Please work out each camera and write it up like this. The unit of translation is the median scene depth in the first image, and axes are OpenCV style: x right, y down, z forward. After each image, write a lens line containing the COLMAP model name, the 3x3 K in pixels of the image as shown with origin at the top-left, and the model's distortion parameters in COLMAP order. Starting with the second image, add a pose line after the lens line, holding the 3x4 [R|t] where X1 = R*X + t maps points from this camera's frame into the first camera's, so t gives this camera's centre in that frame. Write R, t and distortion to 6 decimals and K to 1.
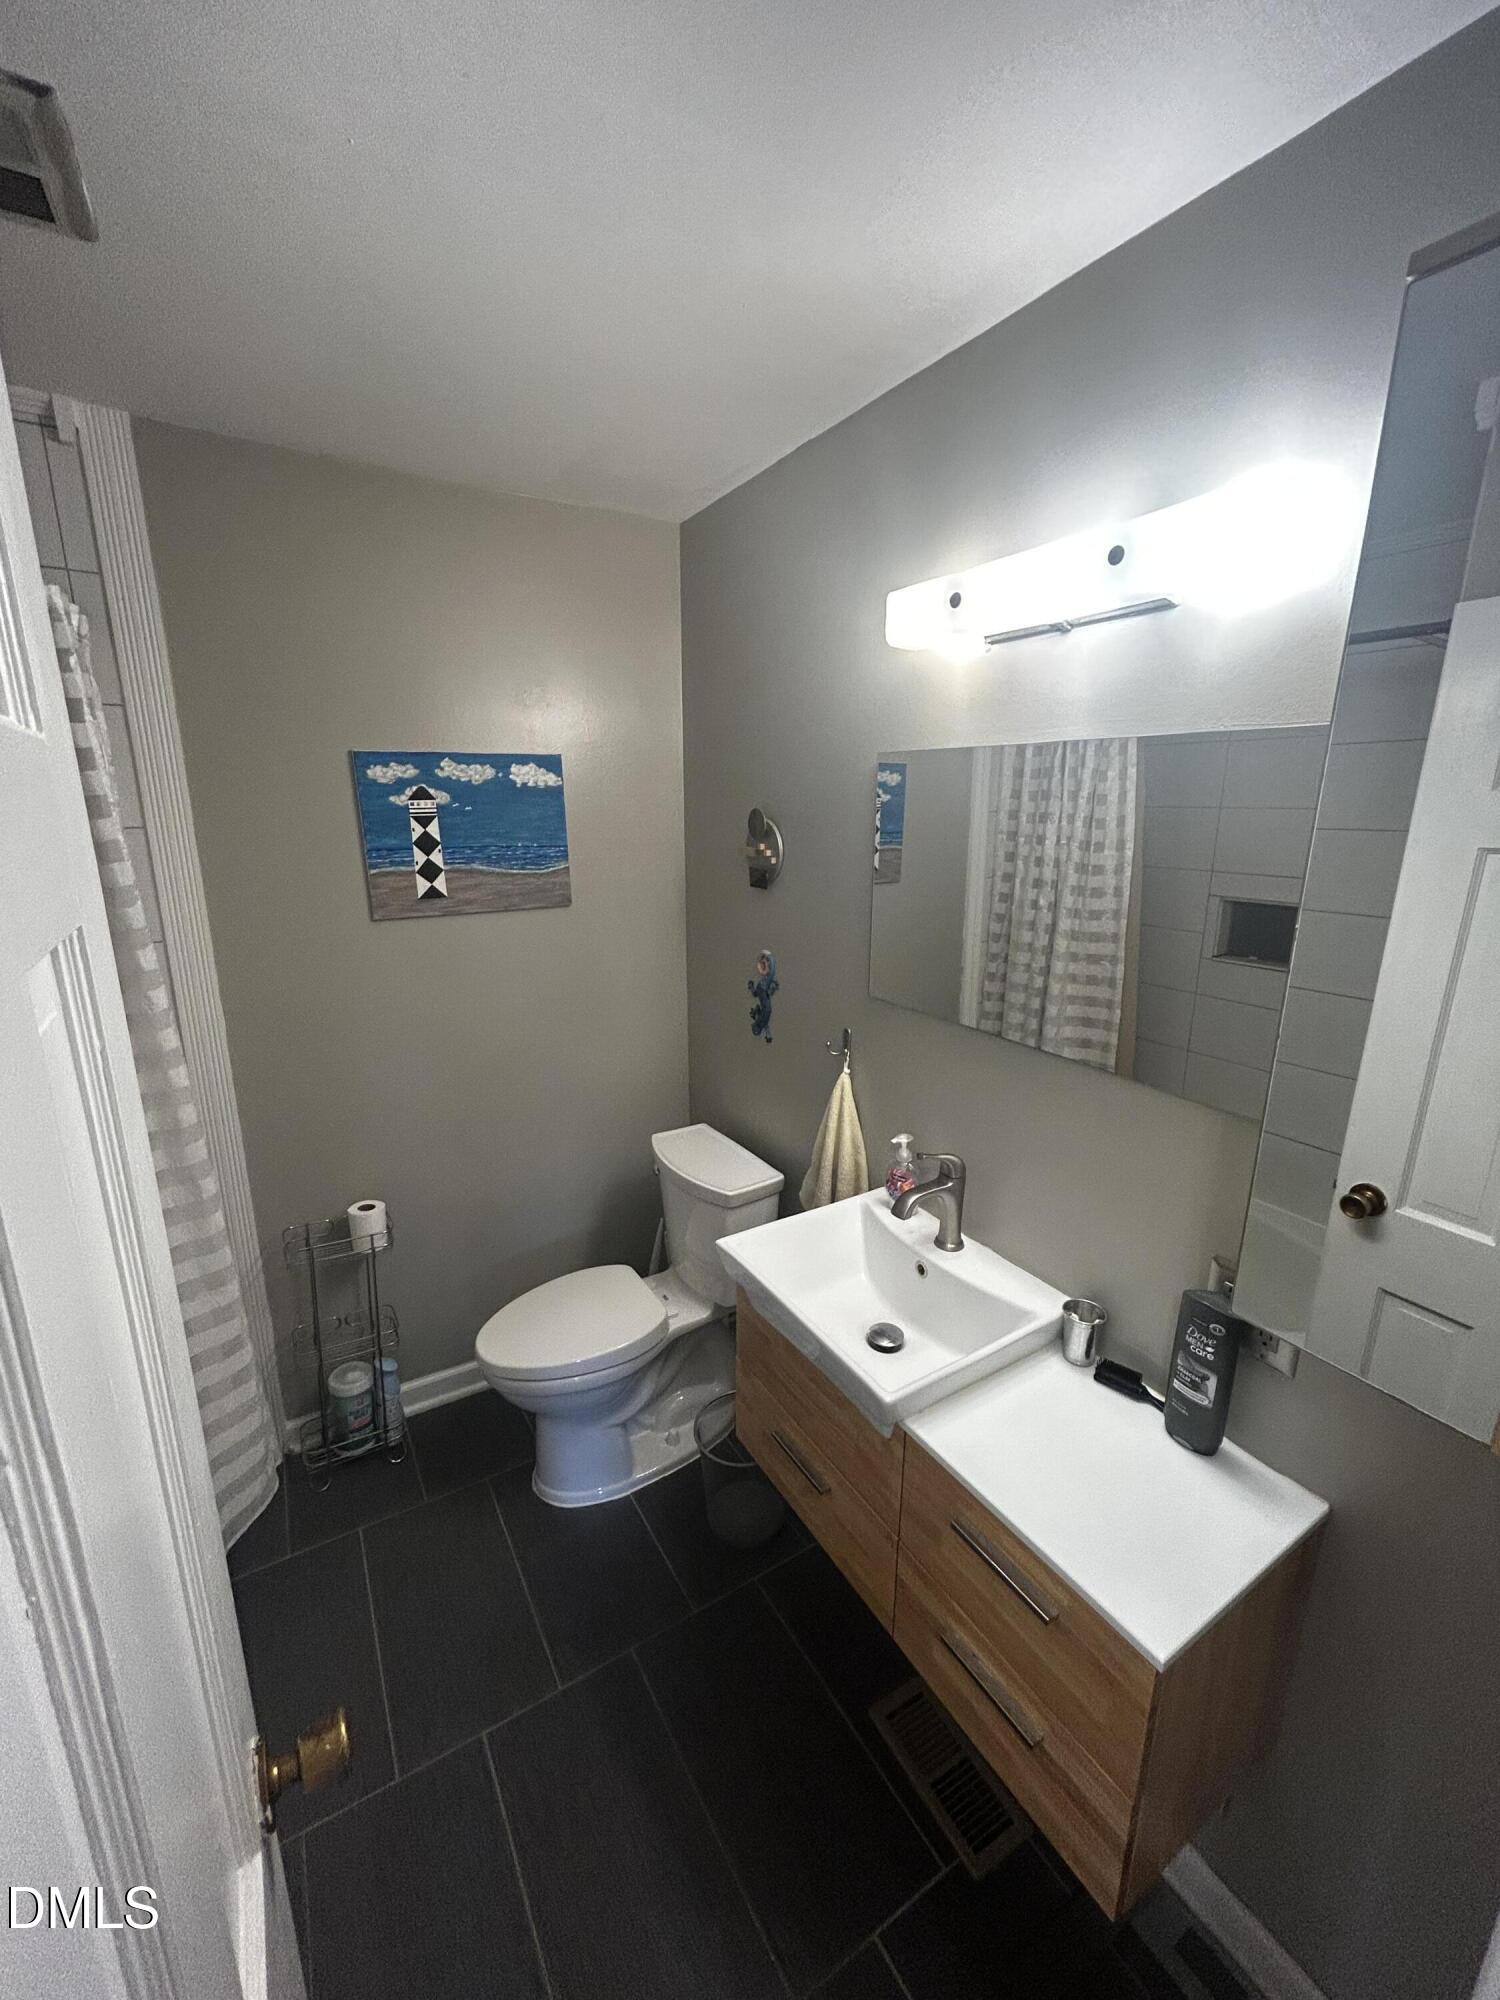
lens RADIAL K [[804.8, 0, 752.1], [0, 804.8, 1004.1], [0, 0, 1]] dist [0.003970, -0.000271]
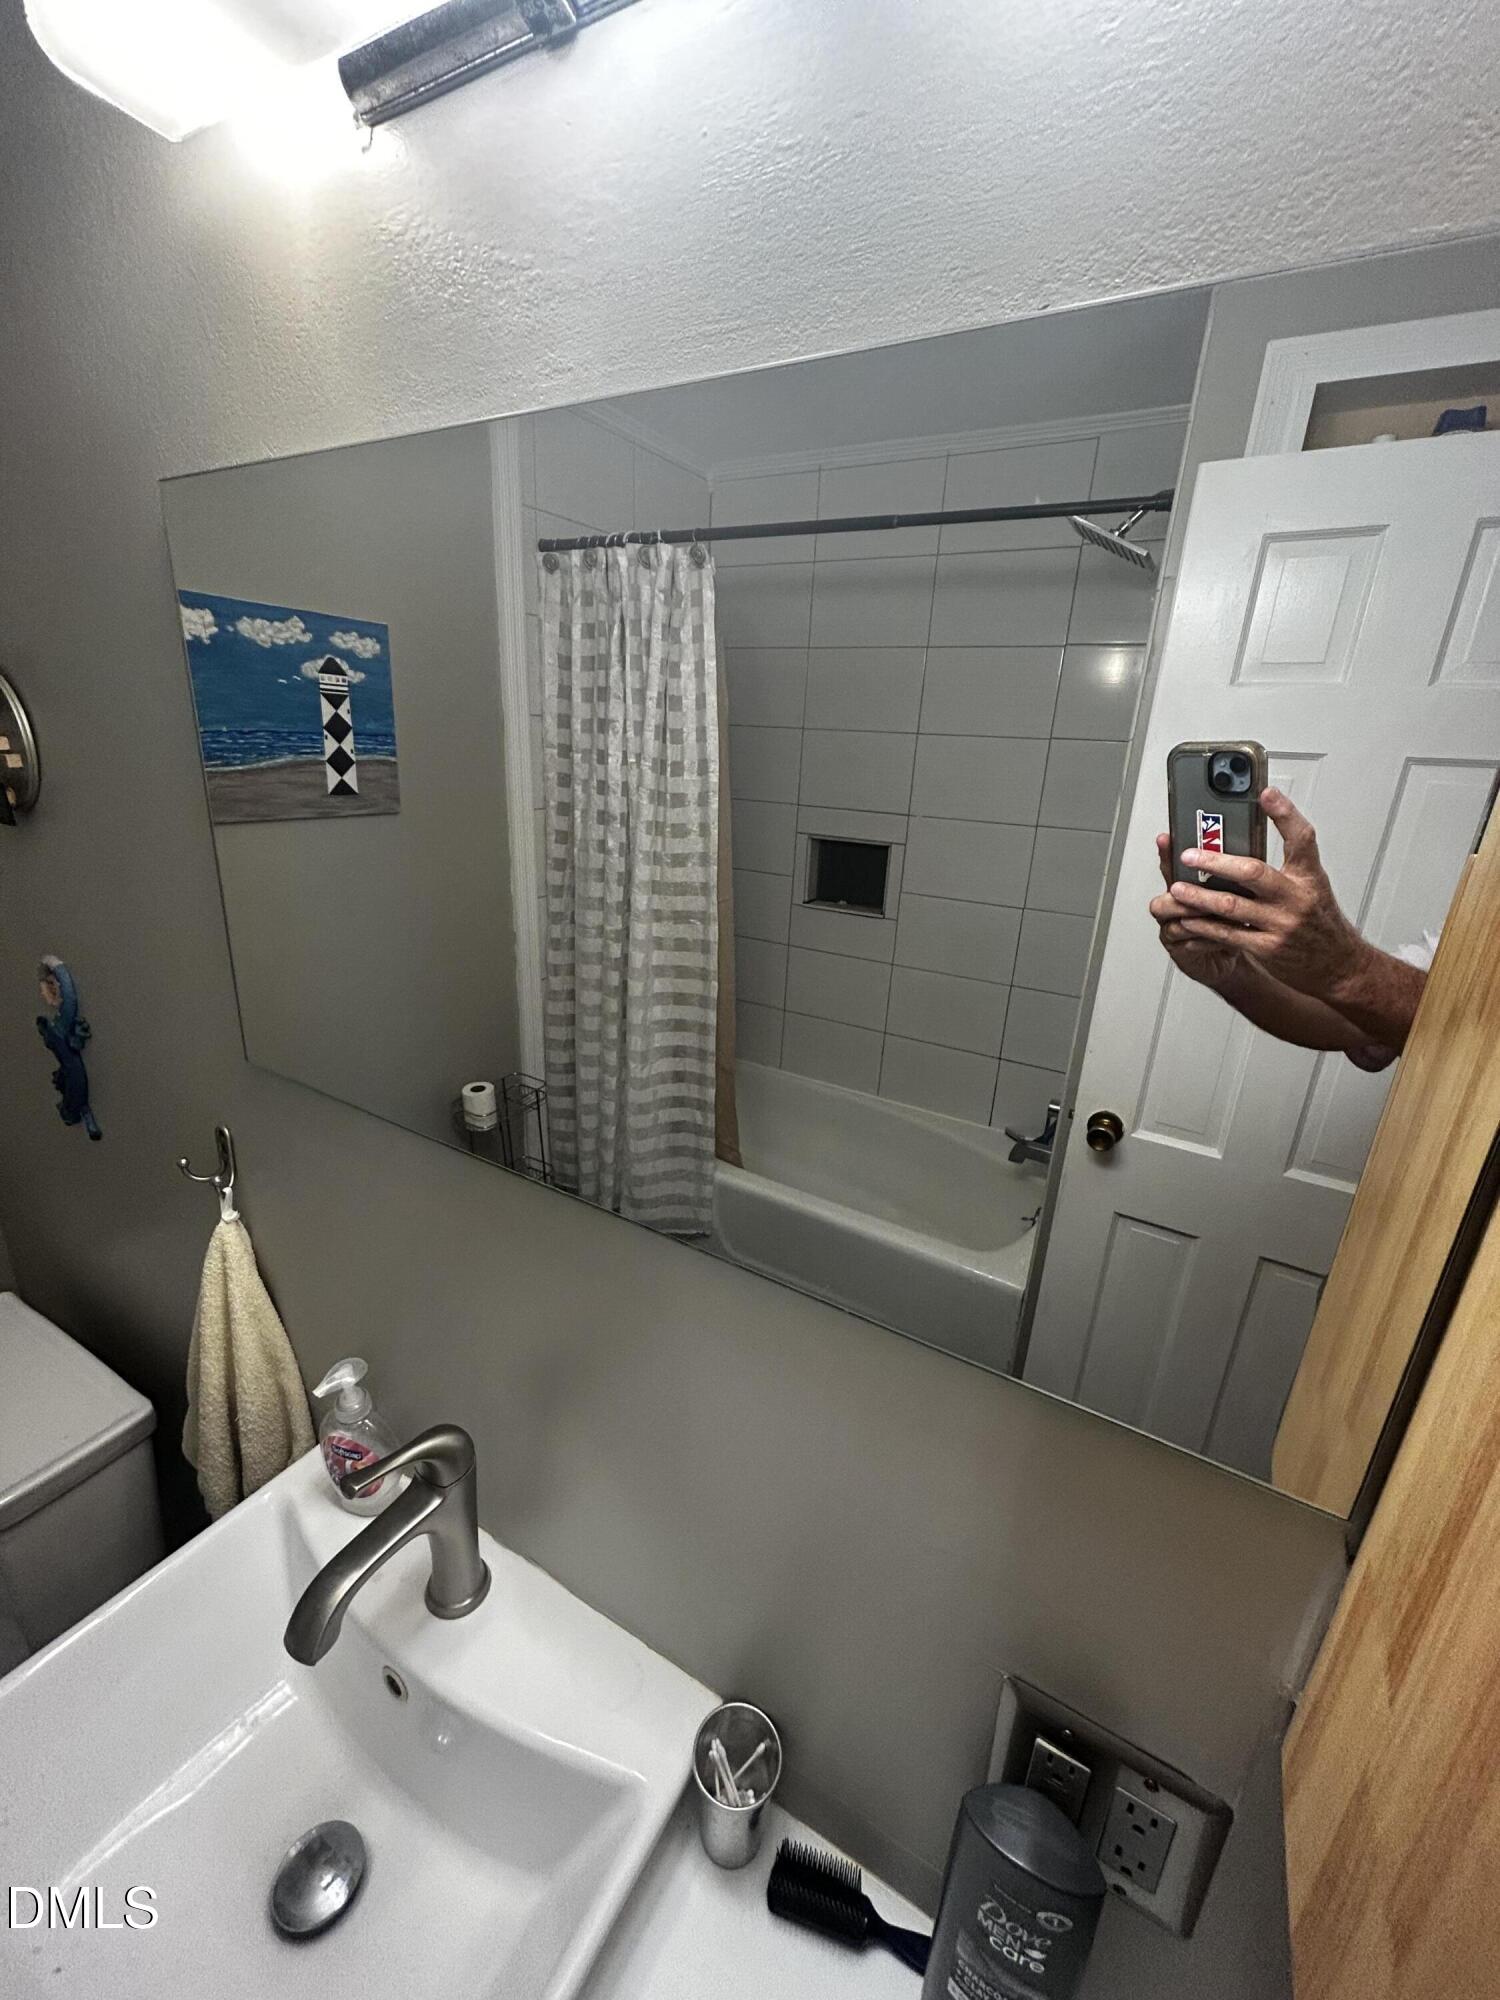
lens RADIAL K [[804.8, 0, 752.1], [0, 804.8, 1004.1], [0, 0, 1]] dist [0.003970, -0.000271]
pose [[0.878310, -0.103052, 0.466853, 0.116368], [0.065538, 0.993227, 0.095942, -0.043445], [-0.473578, -0.053670, 0.879115, 0.288047]]
